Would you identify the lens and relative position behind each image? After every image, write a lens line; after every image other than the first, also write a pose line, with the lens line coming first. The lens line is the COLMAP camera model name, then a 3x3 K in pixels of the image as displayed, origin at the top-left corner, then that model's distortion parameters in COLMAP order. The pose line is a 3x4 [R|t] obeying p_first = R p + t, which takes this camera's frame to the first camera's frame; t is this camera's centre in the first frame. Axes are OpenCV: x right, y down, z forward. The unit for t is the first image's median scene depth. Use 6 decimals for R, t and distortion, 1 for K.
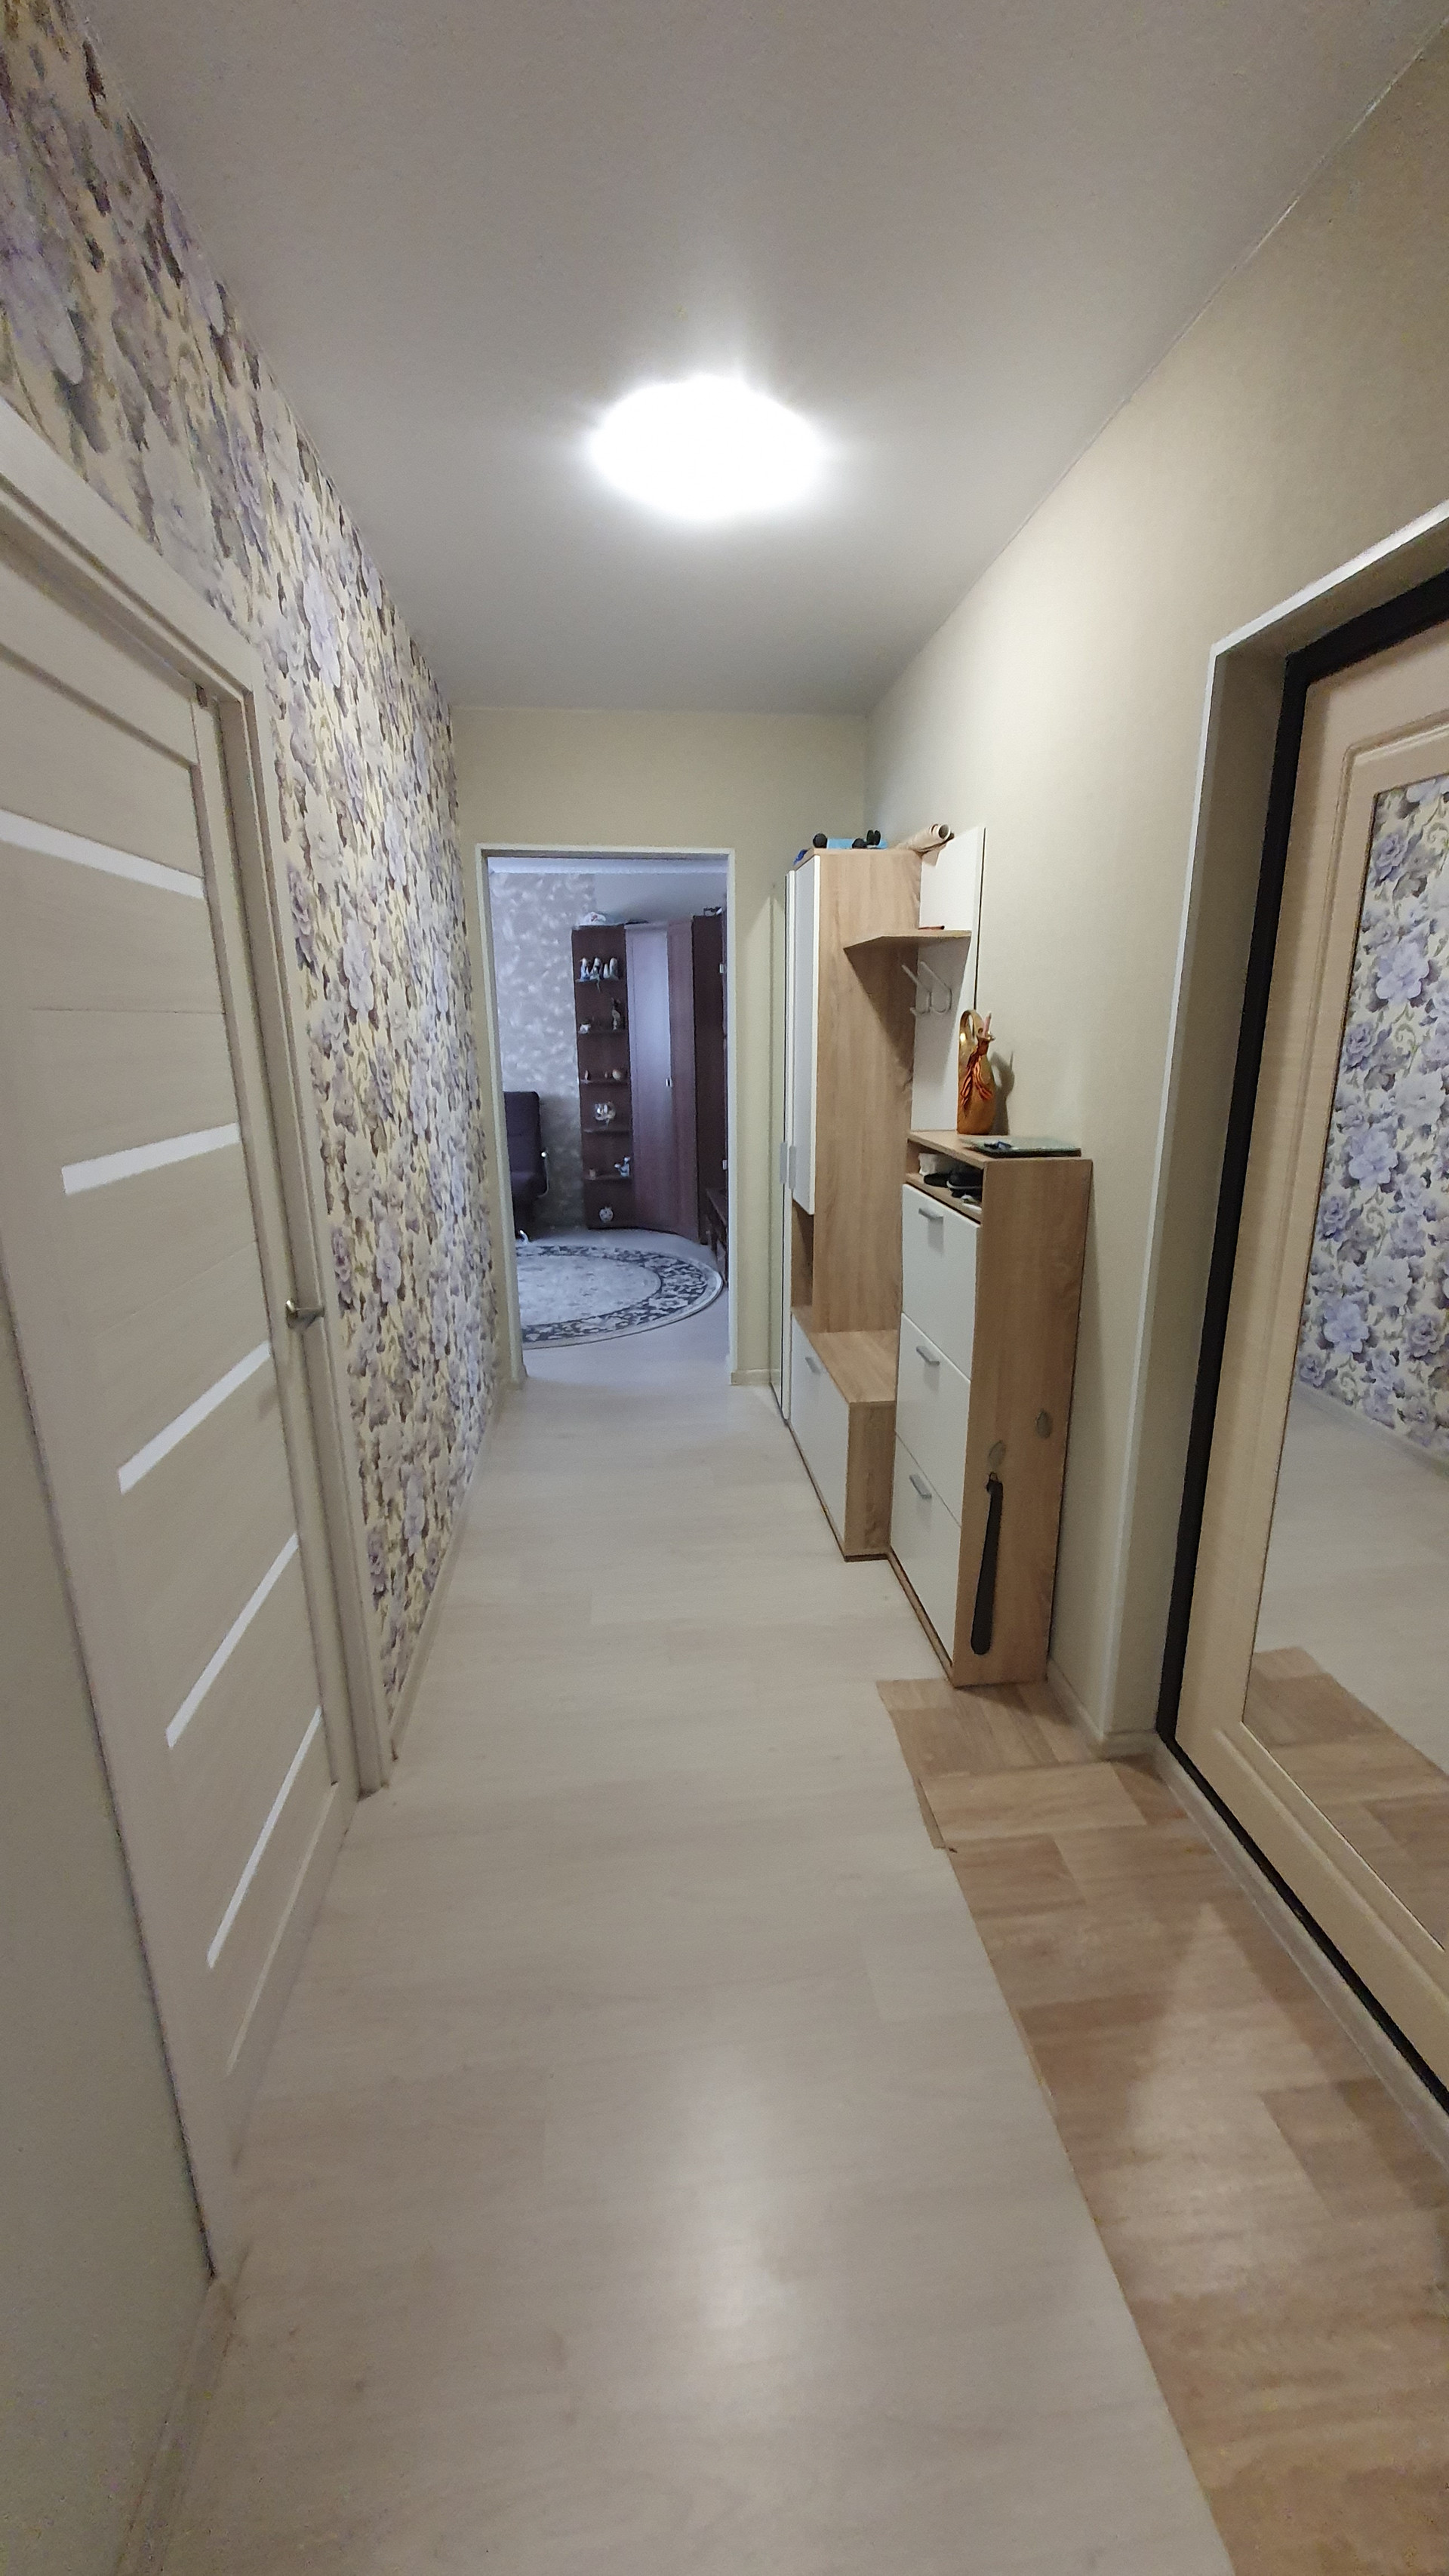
lens RADIAL K [[1008.7, 0, 722.5], [0, 1008.7, 1298.8], [0, 0, 1]] dist [0.002144, 0.000313]
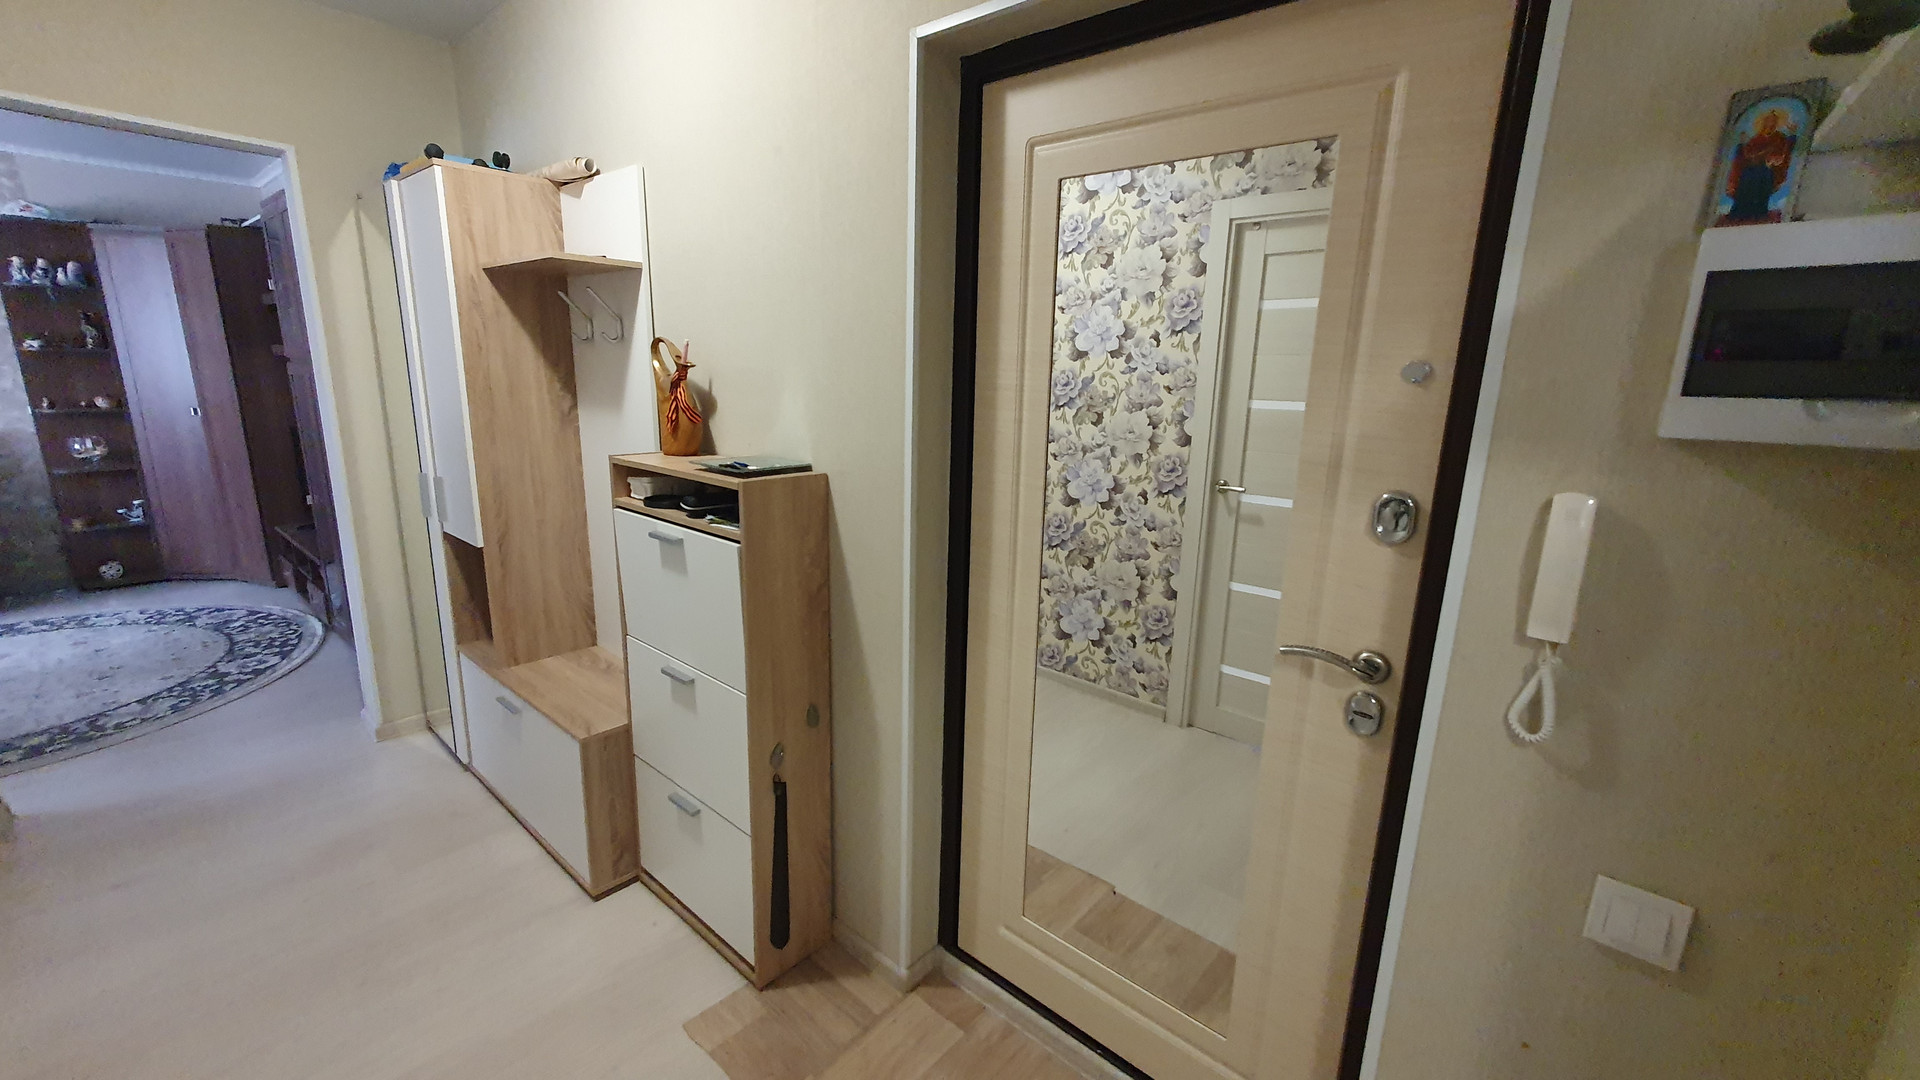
lens RADIAL K [[761.0, 0, 960.9], [0, 761.0, 535.3], [0, 0, 1]] dist [0.005496, 0.000547]
pose [[0.730578, -0.122132, 0.671818, -0.066297], [0.152183, 0.988251, 0.014164, -0.039823], [-0.665655, 0.091891, 0.740581, 0.188291]]
